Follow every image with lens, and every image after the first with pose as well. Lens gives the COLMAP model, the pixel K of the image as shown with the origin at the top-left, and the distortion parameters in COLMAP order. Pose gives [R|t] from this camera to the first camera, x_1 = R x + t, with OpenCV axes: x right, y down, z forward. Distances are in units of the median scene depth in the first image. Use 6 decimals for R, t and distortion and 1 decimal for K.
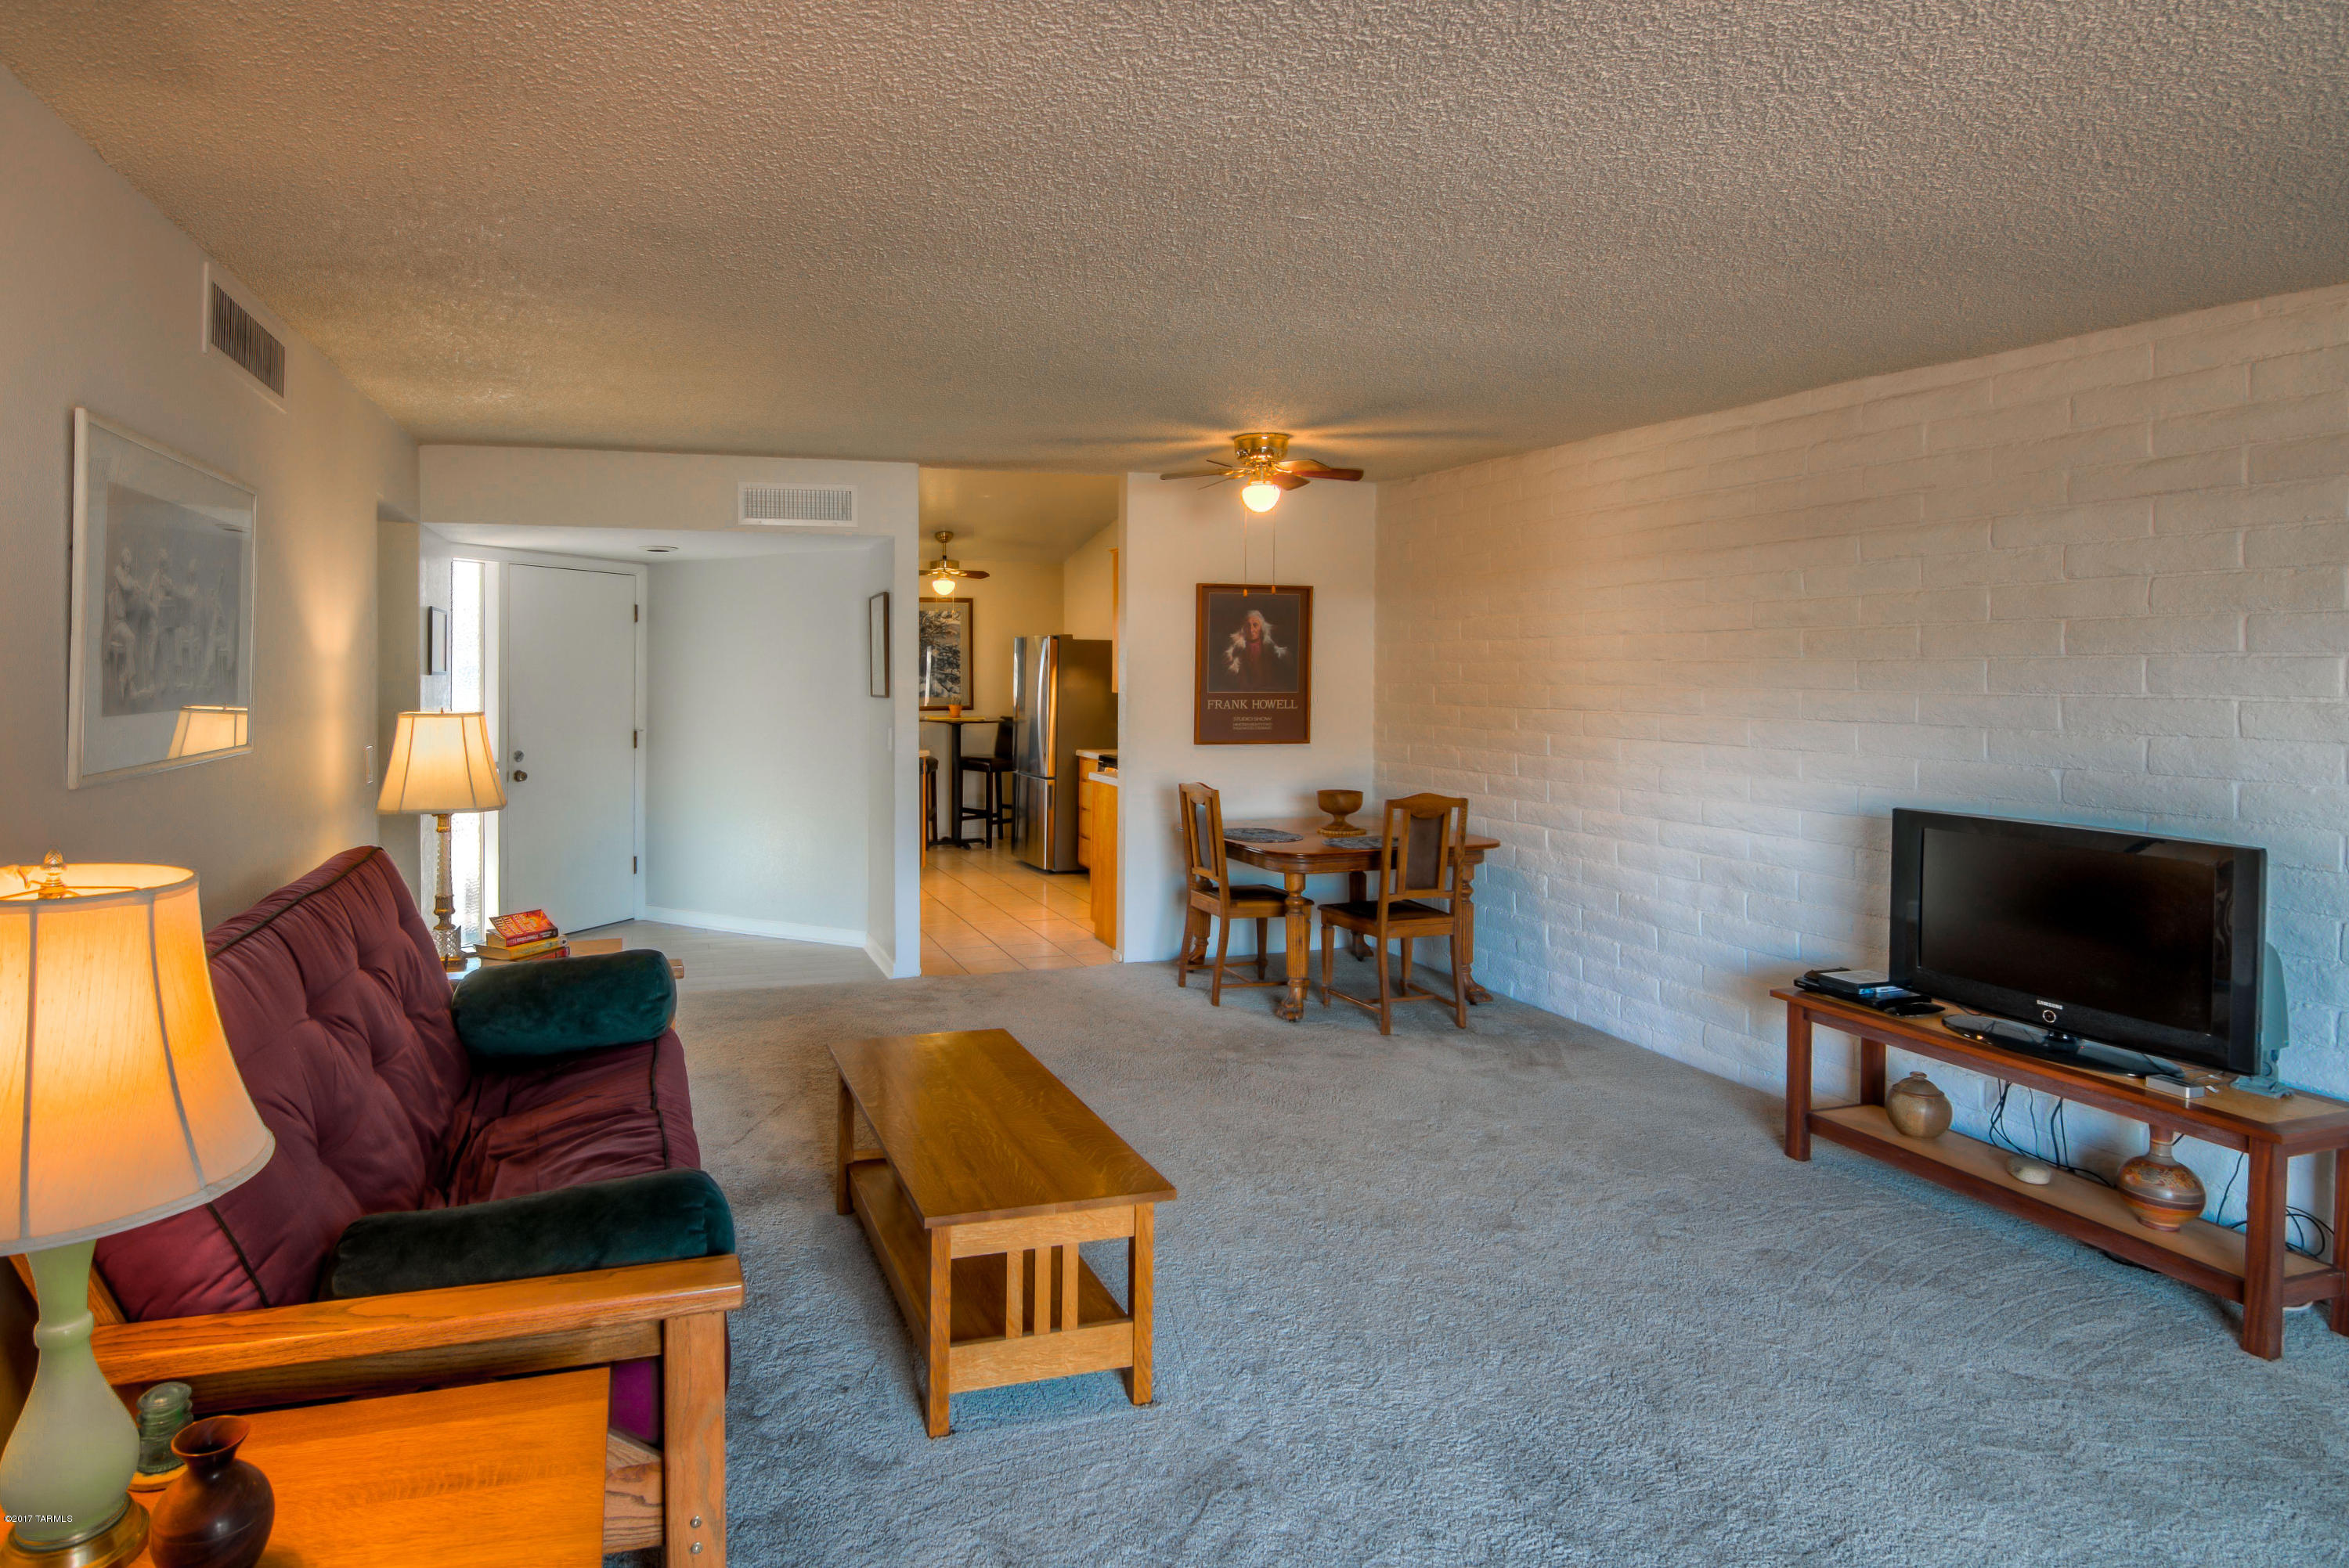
lens RADIAL K [[1244.9, 0, 1186.5], [0, 1244.9, 672.4], [0, 0, 1]] dist [-0.001110, -0.010105]
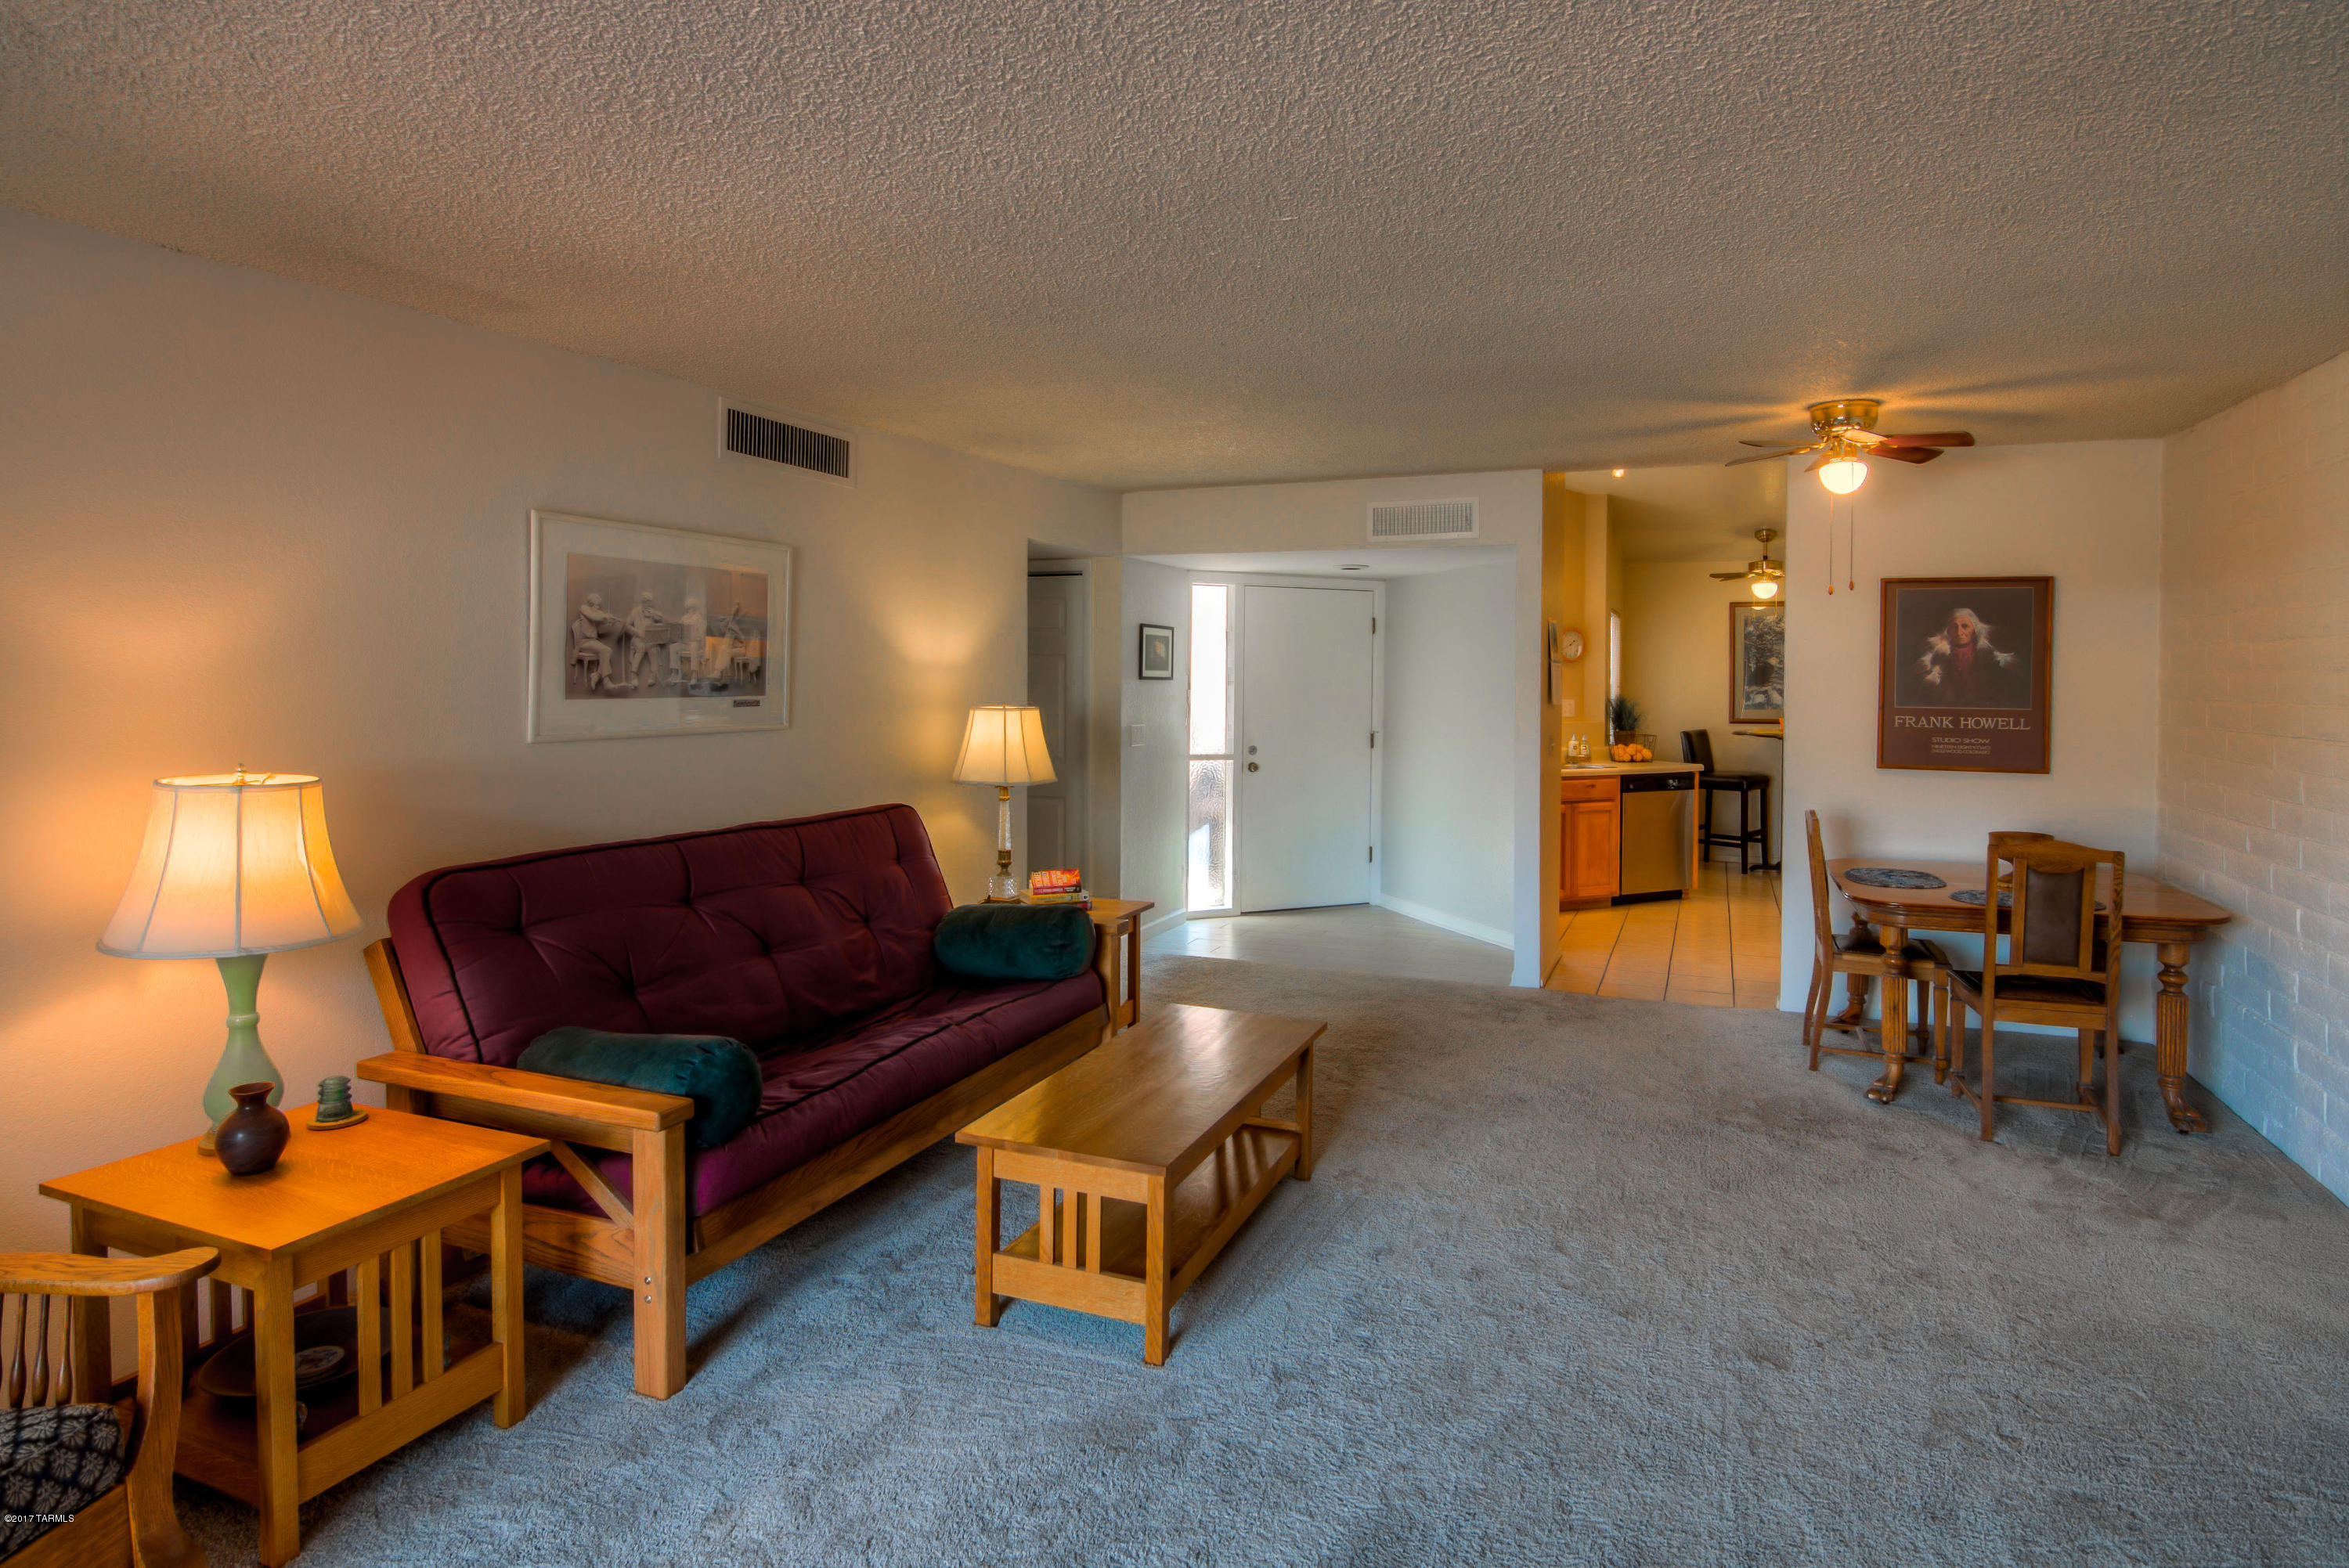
lens RADIAL K [[1244.9, 0, 1186.5], [0, 1244.9, 672.4], [0, 0, 1]] dist [-0.001110, -0.010105]
pose [[0.798963, 0.003697, -0.601368, 0.158473], [-0.007993, 0.999958, -0.004472, 0.000283], [0.601327, 0.008380, 0.798959, 0.041314]]
